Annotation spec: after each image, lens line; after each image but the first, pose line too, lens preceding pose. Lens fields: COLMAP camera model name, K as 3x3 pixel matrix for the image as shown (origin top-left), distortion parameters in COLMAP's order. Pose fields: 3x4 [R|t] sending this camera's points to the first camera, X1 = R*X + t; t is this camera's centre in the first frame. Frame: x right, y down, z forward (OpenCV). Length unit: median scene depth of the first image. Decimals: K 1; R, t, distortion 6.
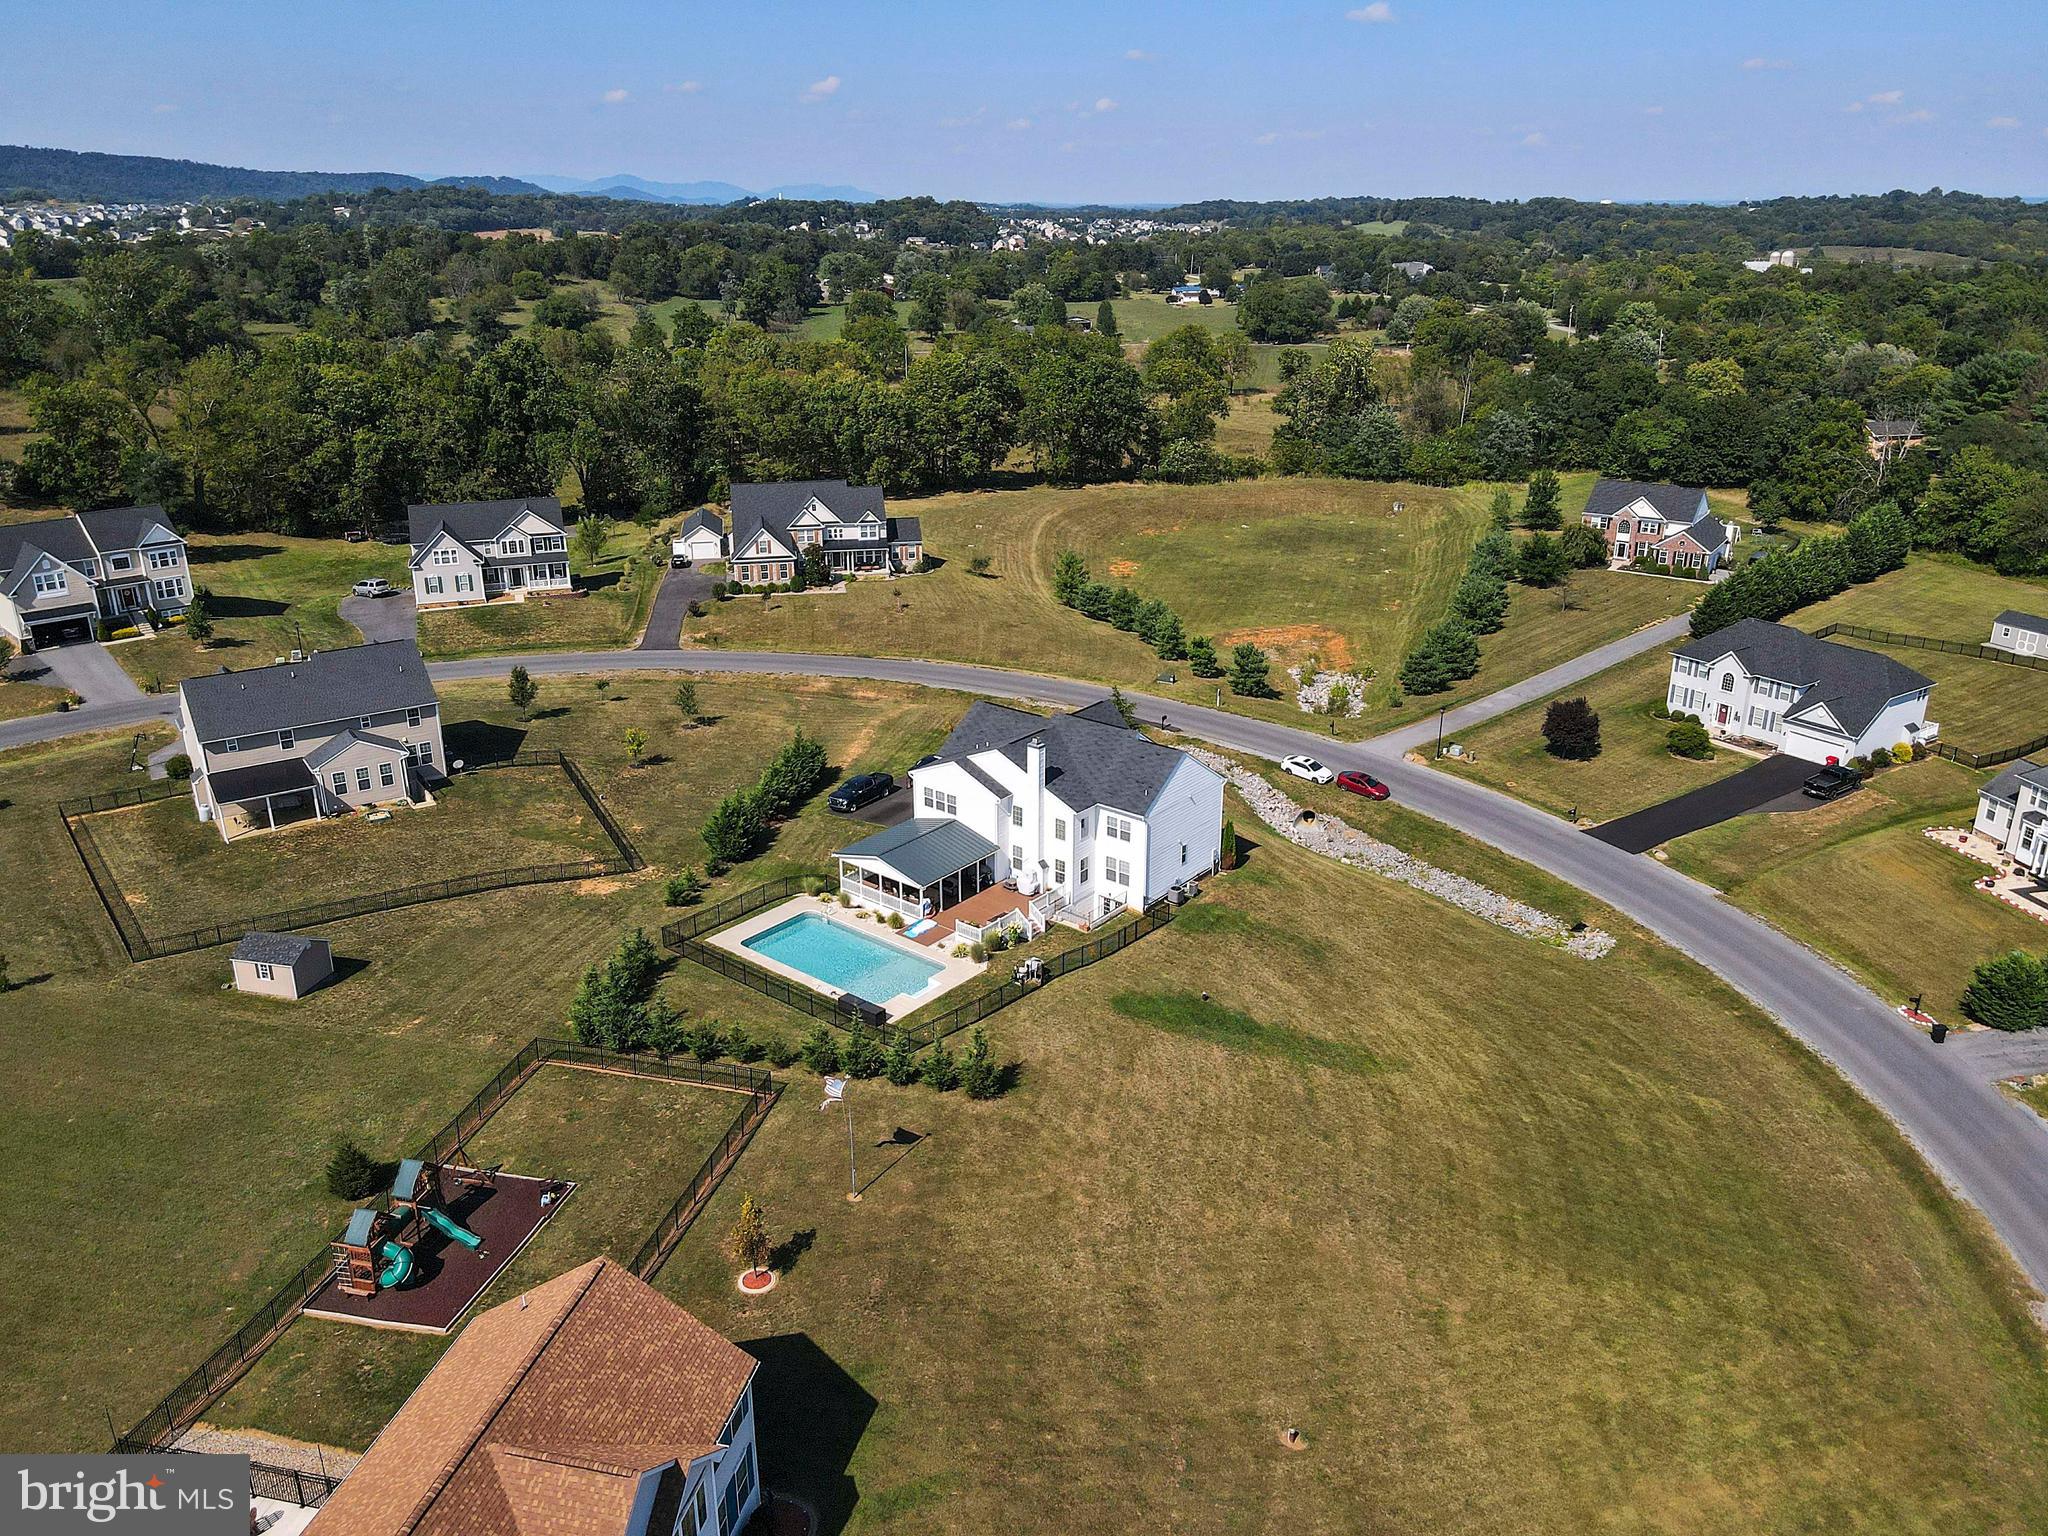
lens RADIAL K [[1500.8, 0, 1024.0], [0, 1500.8, 768.0], [0, 0, 1]] dist [0.001170, 0.039718]
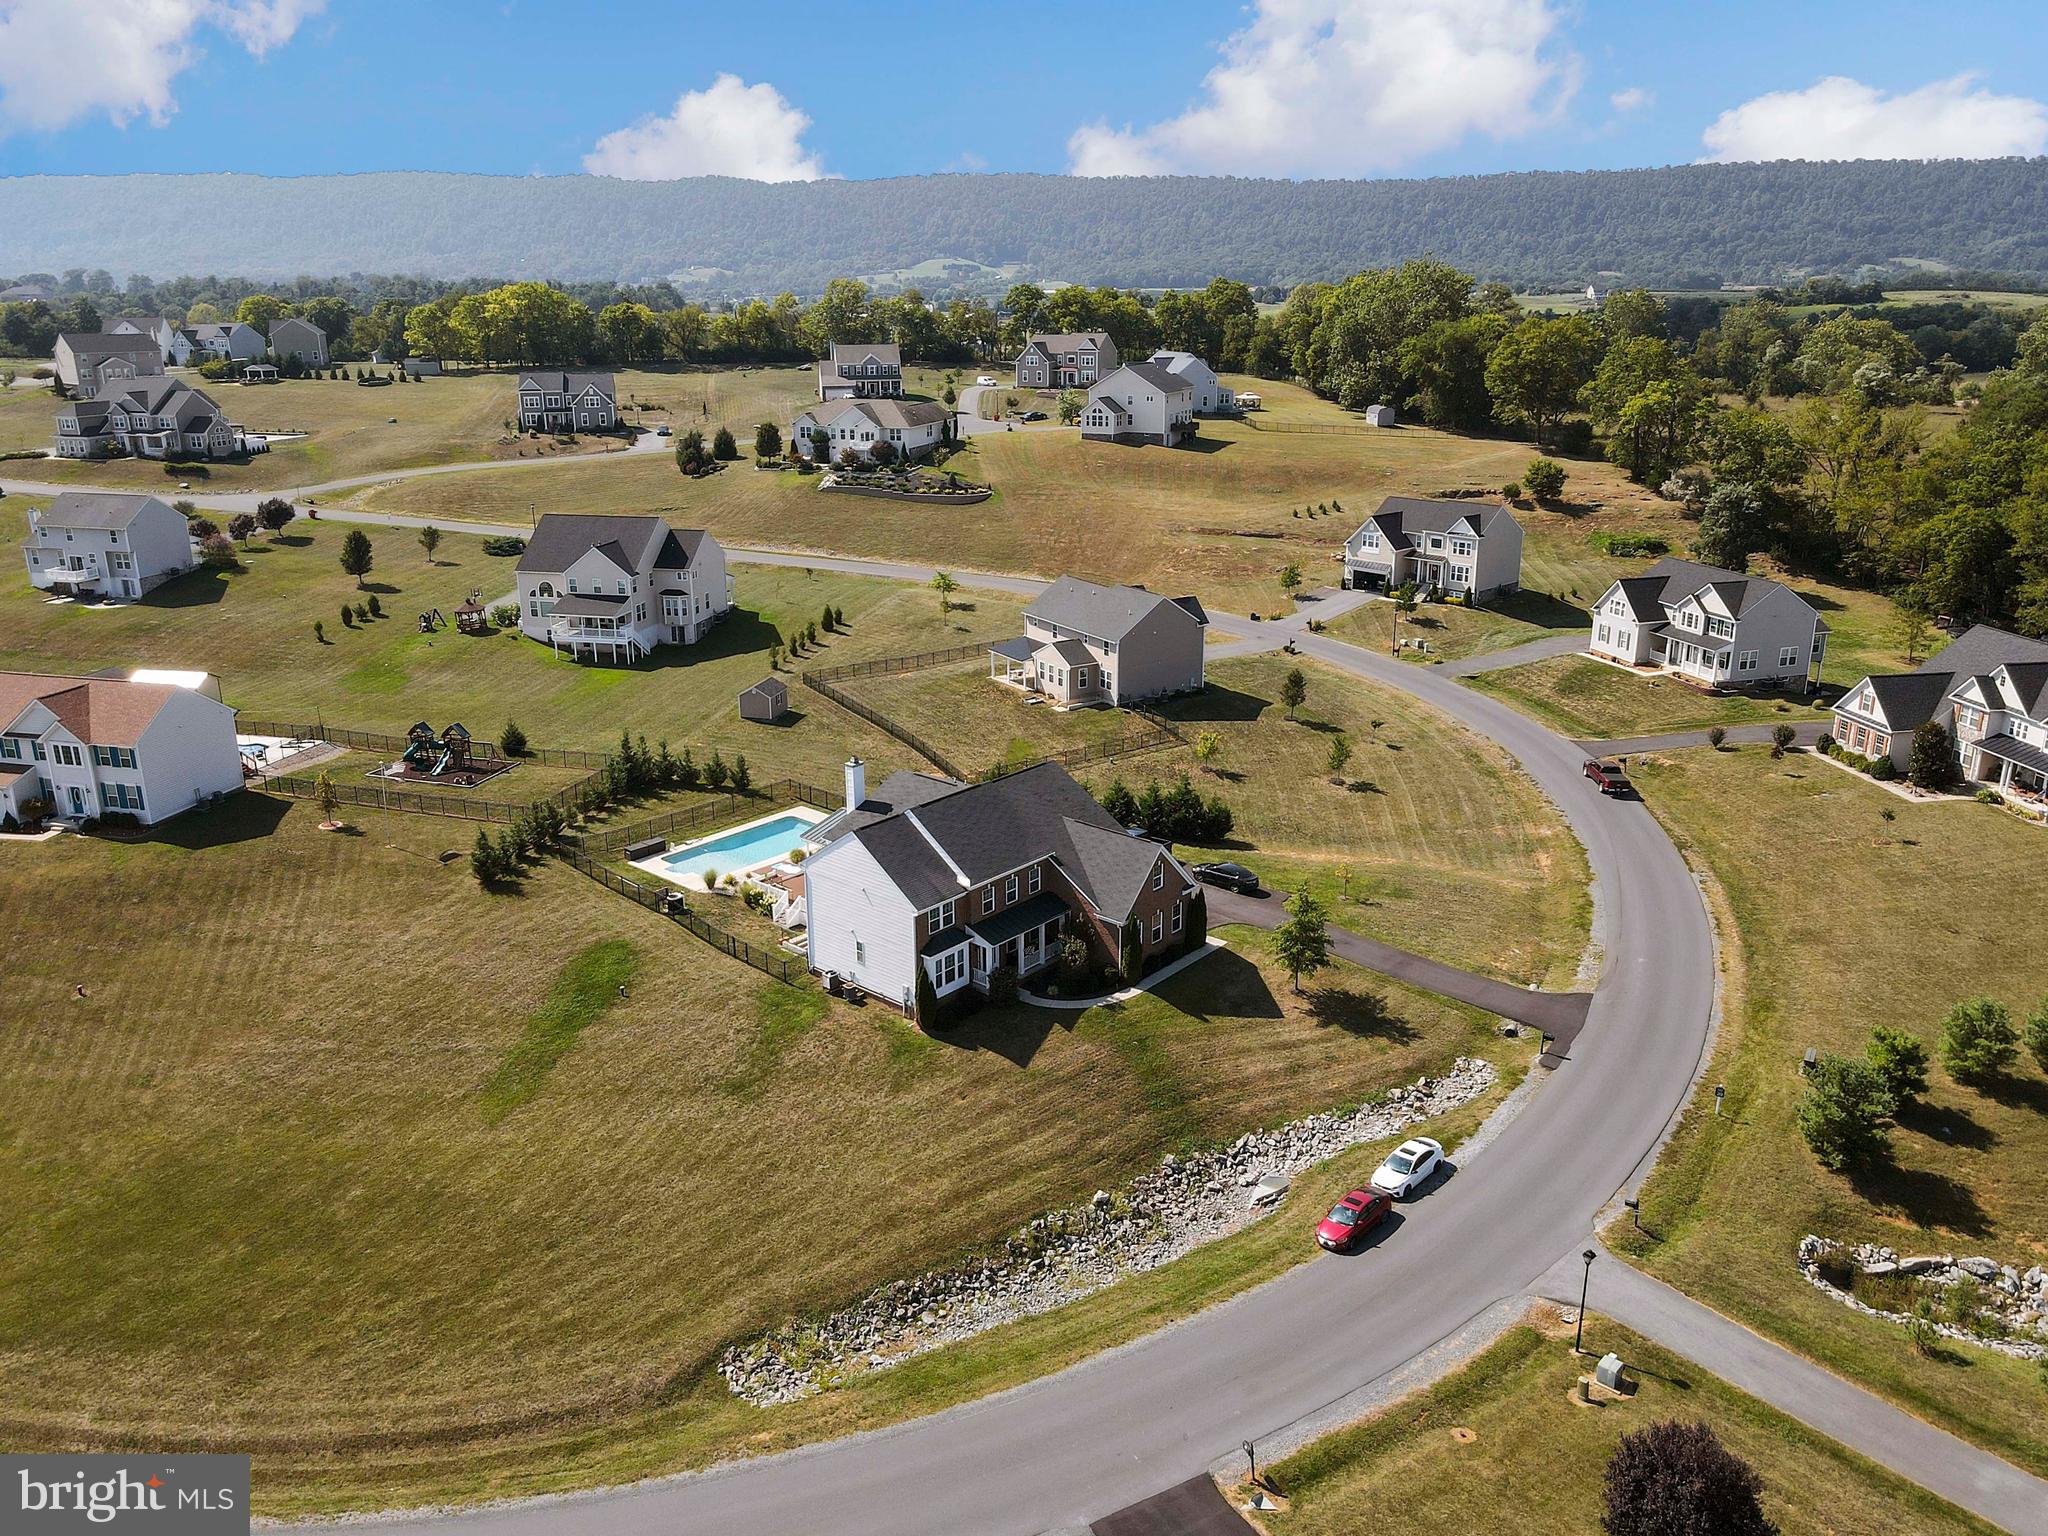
lens RADIAL K [[1528.2, 0, 1023.0], [0, 1528.2, 747.2], [0, 0, 1]] dist [-0.008113, 0.059975]
pose [[-0.039480, 0.294532, -0.954826, 0.652733], [-0.347560, 0.891854, 0.289479, -0.241298], [0.936826, 0.343288, 0.067157, 0.706552]]
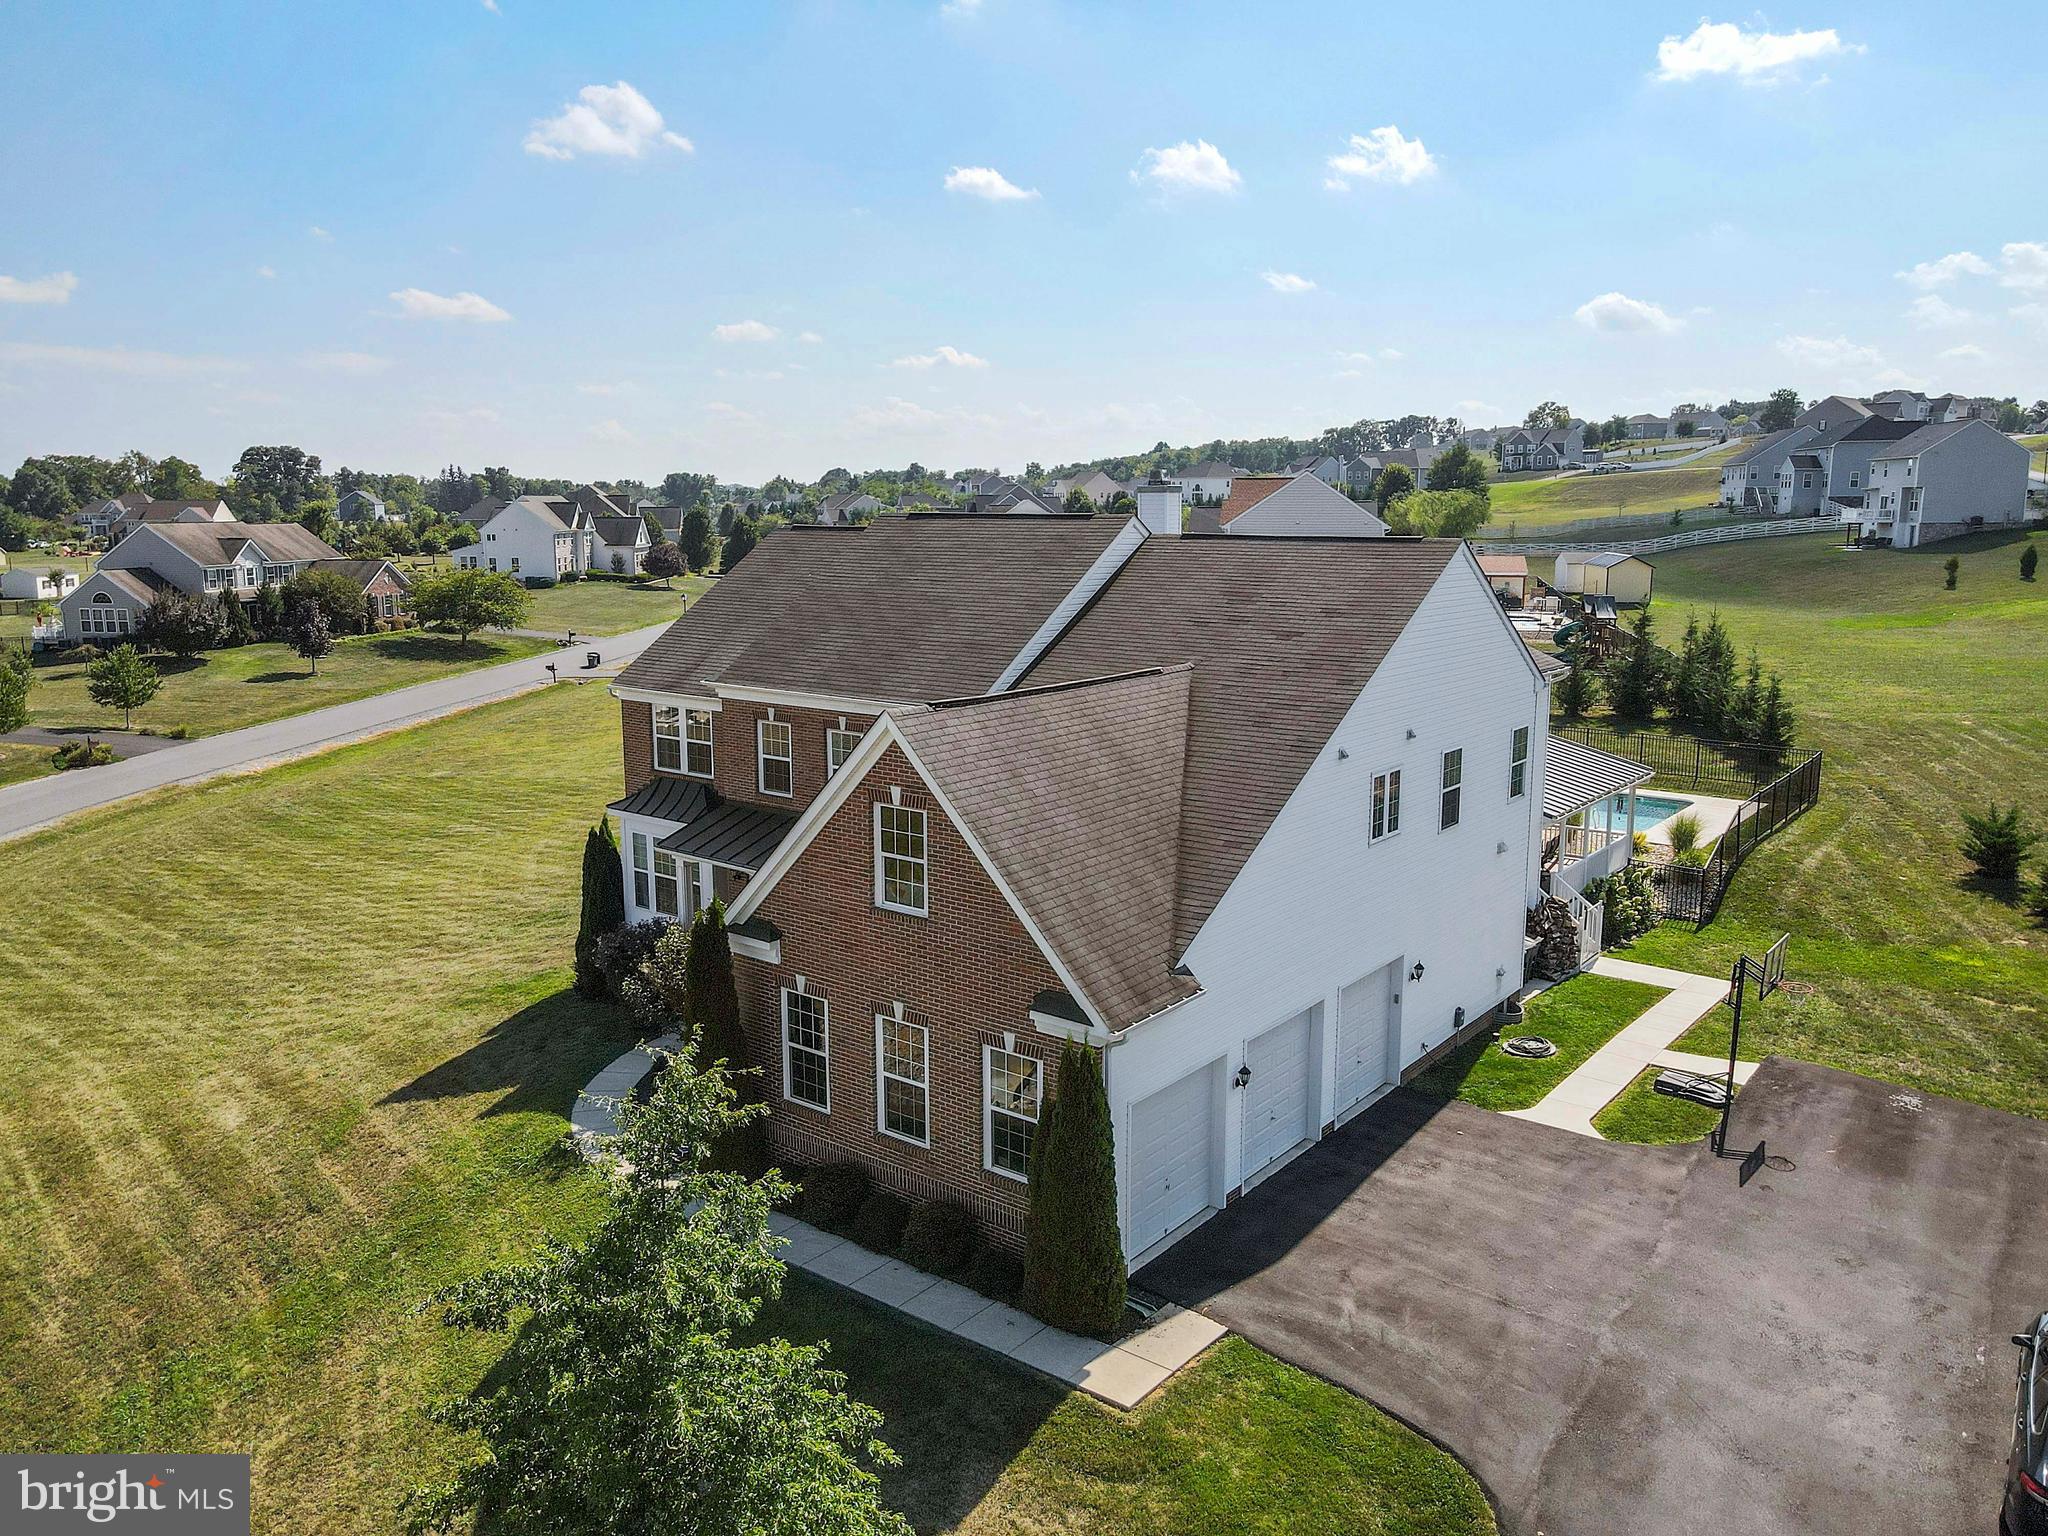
lens RADIAL K [[1500.8, 0, 1024.0], [0, 1500.8, 768.0], [0, 0, 1]] dist [0.001170, 0.039718]
pose [[-0.999858, 0.006166, -0.015656, 0.035161], [-0.002765, 0.857601, 0.514308, -0.108583], [0.016597, 0.514278, -0.857463, 0.947538]]
